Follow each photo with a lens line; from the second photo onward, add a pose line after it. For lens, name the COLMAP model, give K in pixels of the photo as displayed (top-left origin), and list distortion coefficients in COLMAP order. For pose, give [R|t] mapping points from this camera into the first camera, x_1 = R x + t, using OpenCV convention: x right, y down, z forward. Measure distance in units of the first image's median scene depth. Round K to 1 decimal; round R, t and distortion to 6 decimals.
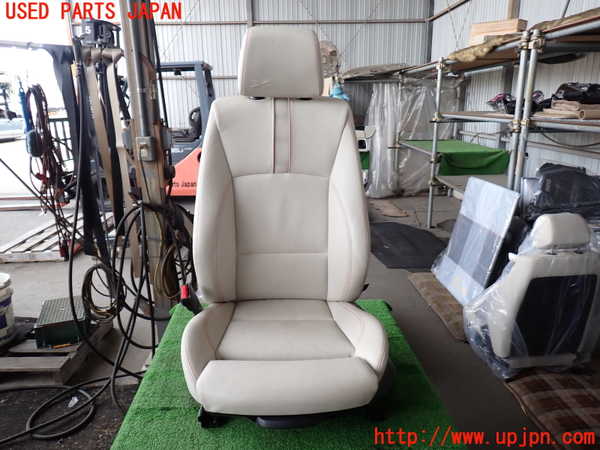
lens RADIAL K [[430.4, 0, 300.1], [0, 430.4, 225.9], [0, 0, 1]] dist [0.006518, -0.001372]
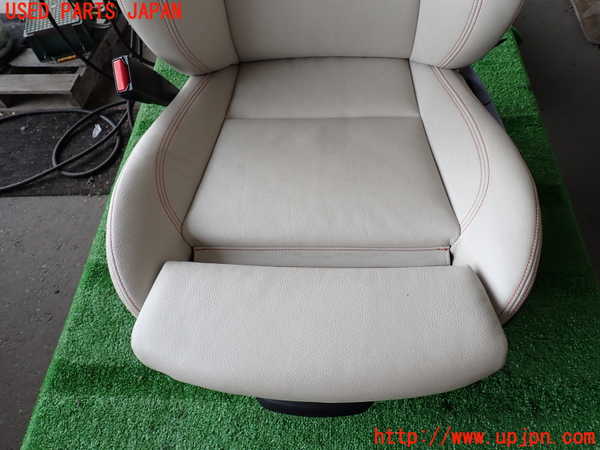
lens RADIAL K [[430.4, 0, 300.5], [0, 430.4, 225.8], [0, 0, 1]] dist [0.006518, -0.001372]
pose [[0.990535, 0.050450, -0.127652, 0.005518], [0.050101, 0.732949, 0.678437, -0.025773], [0.127790, -0.678411, 0.723484, 0.309890]]
